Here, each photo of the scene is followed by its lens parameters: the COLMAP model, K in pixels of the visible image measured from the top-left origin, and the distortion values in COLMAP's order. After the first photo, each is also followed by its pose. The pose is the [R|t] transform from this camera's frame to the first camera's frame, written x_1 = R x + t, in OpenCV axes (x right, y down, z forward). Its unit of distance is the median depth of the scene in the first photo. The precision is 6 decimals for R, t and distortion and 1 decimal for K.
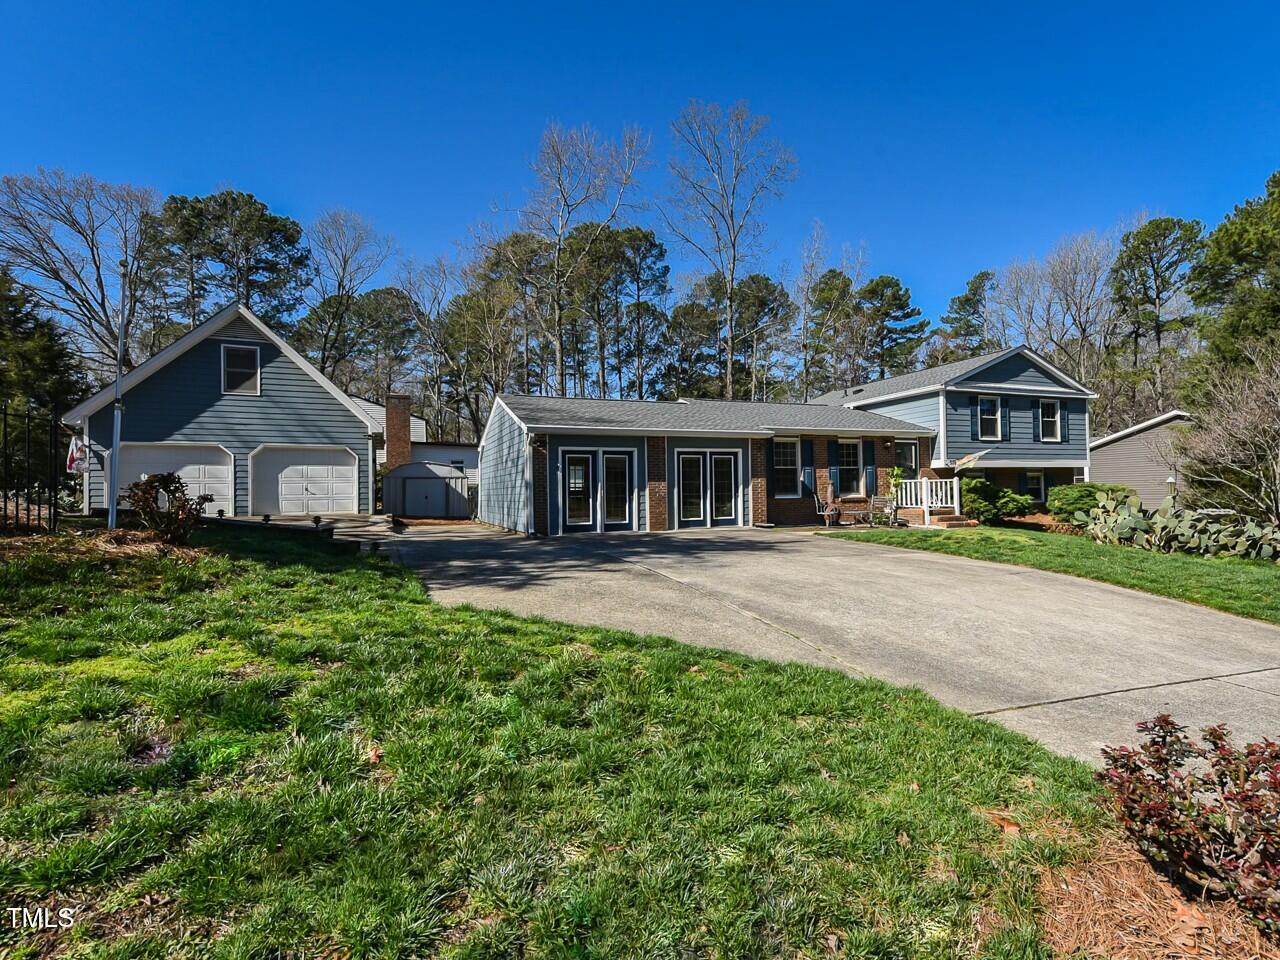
lens RADIAL K [[585.5, 0, 640.0], [0, 585.5, 480.0], [0, 0, 1]] dist [0.039706, -0.000115]
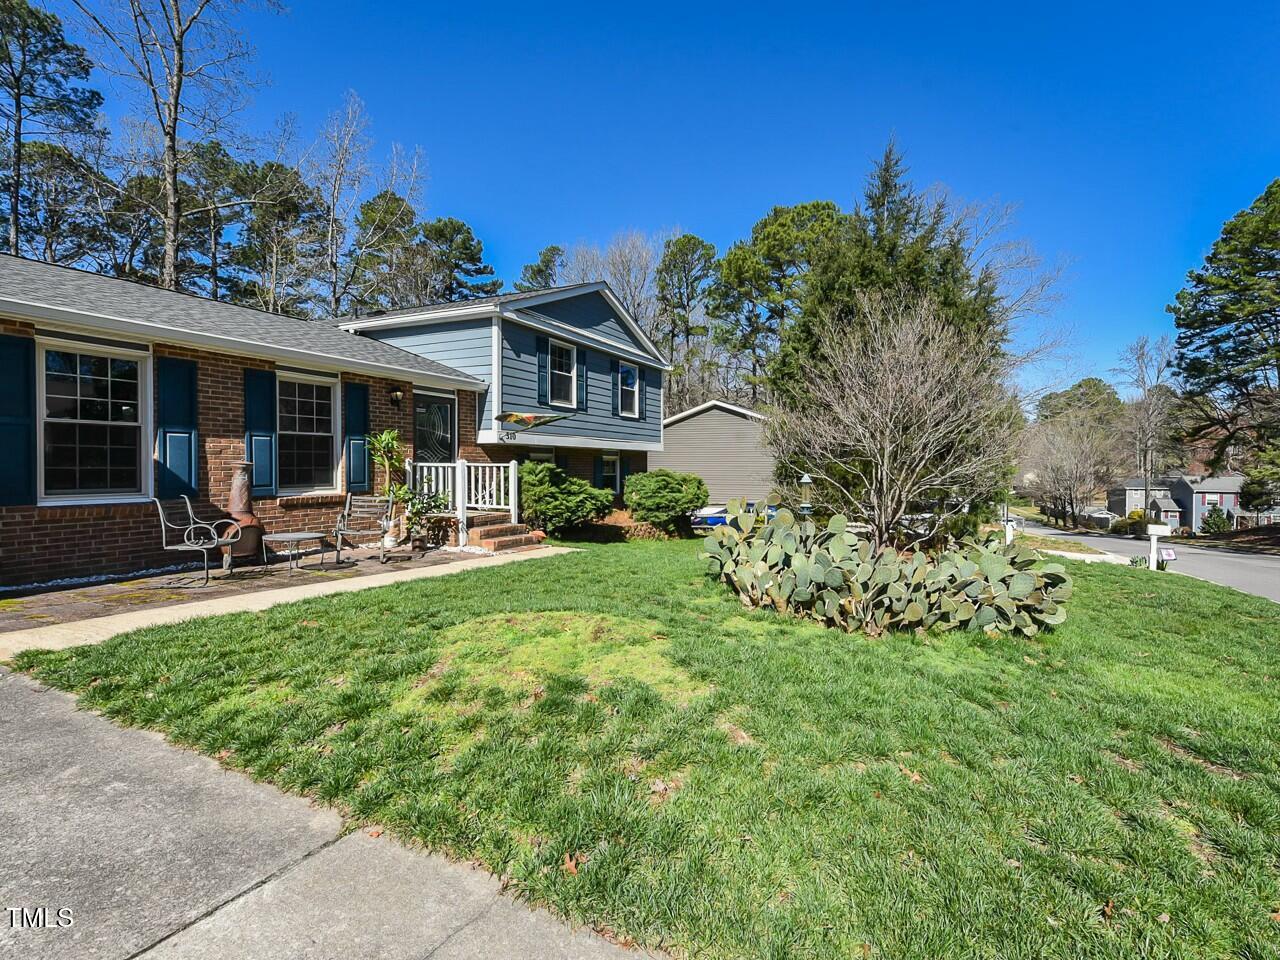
lens RADIAL K [[576.9, 0, 724.1], [0, 576.9, 476.6], [0, 0, 1]] dist [0.002215, -0.000082]
pose [[0.683533, 0.006242, 0.729893, 0.225943], [-0.034675, 0.999112, 0.023928, -0.008894], [-0.729095, -0.041665, 0.683143, 0.396885]]
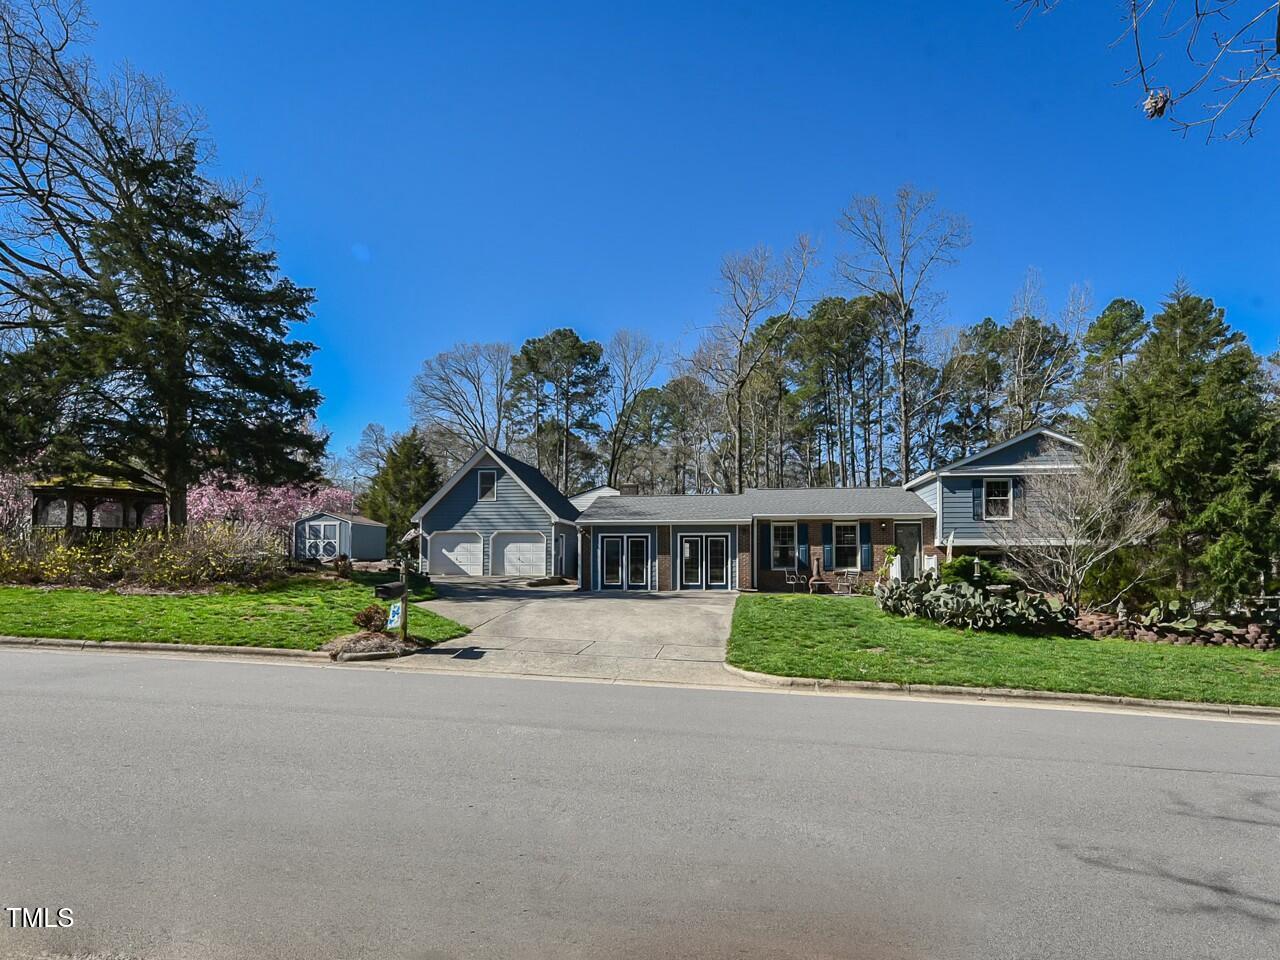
lens RADIAL K [[610.1, 0, 643.6], [0, 610.1, 537.5], [0, 0, 1]] dist [0.000587, 0.000120]
pose [[0.869616, -0.006141, -0.493690, 0.563953], [-0.002415, 0.999858, -0.016690, -0.014828], [0.493723, 0.015707, 0.869478, -0.260735]]
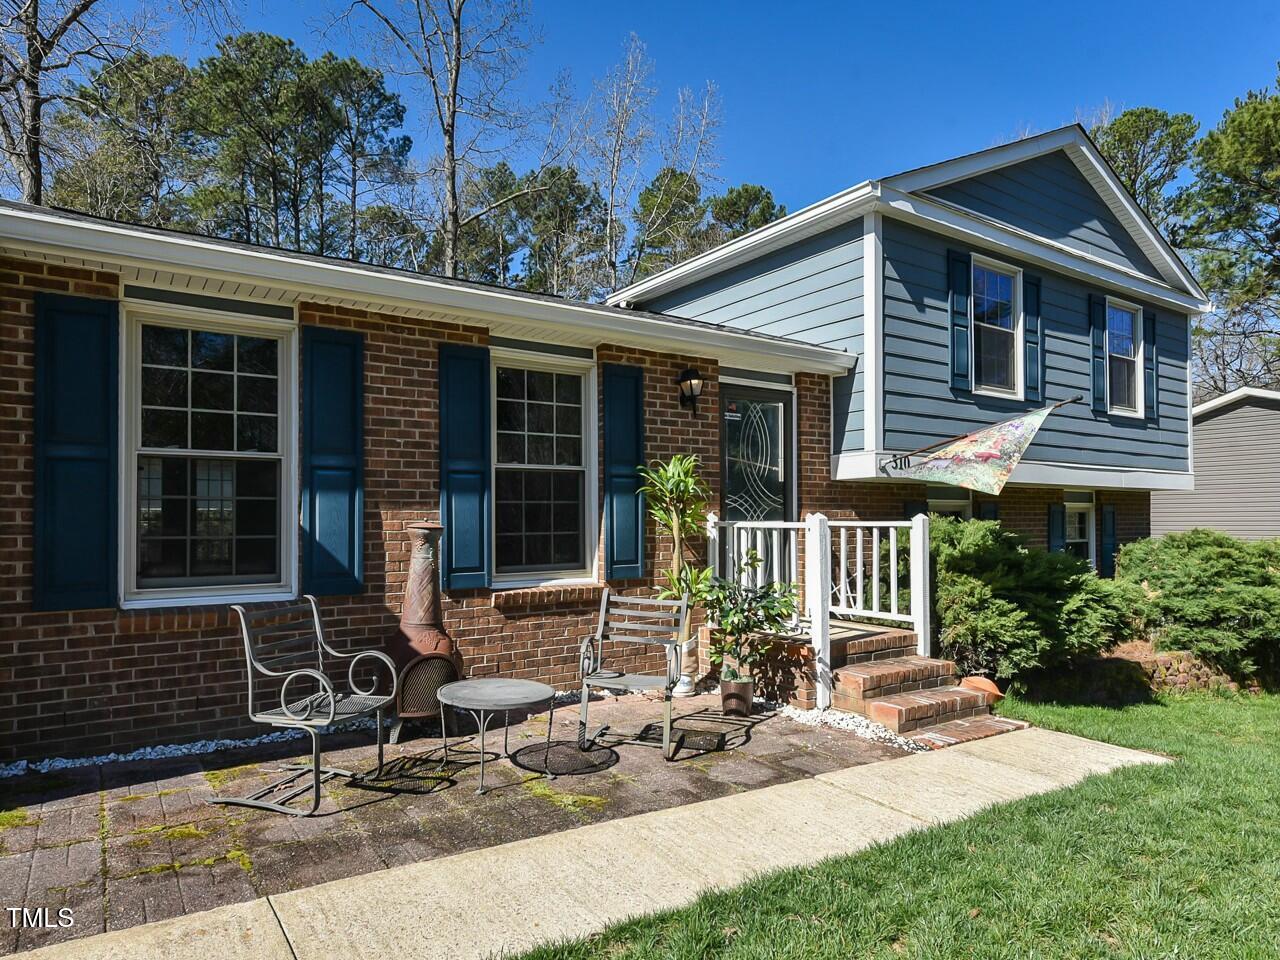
lens RADIAL K [[817.2, 0, 643.1], [0, 817.2, 509.7], [0, 0, 1]] dist [0.004163, 0.001032]
pose [[0.967413, 0.015895, 0.252703, 0.286549], [-0.017631, 0.999834, 0.004608, -0.005643], [-0.252588, -0.008913, 0.967533, 0.606372]]
